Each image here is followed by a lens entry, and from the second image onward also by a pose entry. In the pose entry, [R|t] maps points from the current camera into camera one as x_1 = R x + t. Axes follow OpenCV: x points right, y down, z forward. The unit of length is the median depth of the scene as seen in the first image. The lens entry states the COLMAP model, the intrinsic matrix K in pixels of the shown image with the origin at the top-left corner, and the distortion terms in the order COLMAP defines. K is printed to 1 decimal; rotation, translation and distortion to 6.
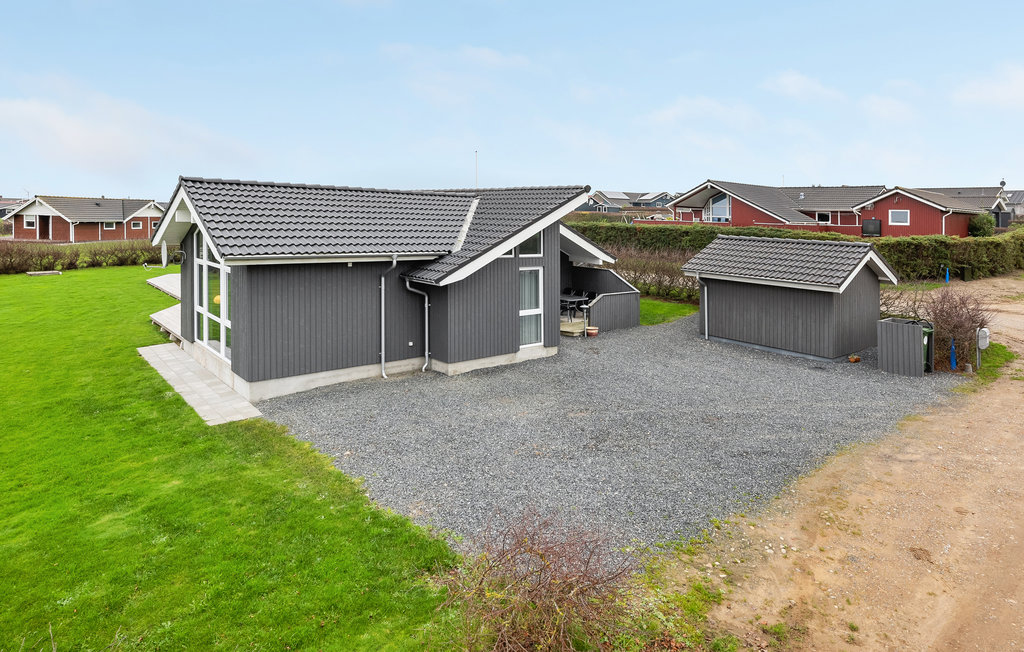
lens RADIAL K [[571.7, 0, 512.0], [0, 571.7, 326.0], [0, 0, 1]] dist [-0.001566, -0.000107]
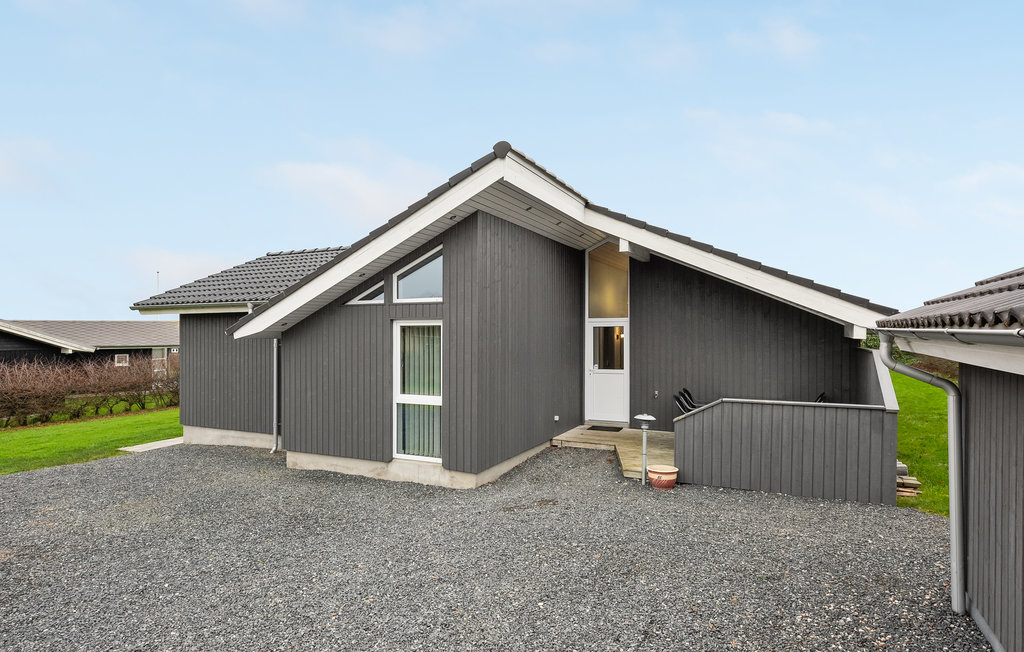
lens RADIAL K [[571.7, 0, 512.0], [0, 571.7, 326.0], [0, 0, 1]] dist [-0.001566, -0.000107]
pose [[0.399102, -0.036361, -0.916185, 0.607642], [-0.150862, 0.982991, -0.104730, -0.050148], [0.904410, 0.180016, 0.386829, 0.861270]]
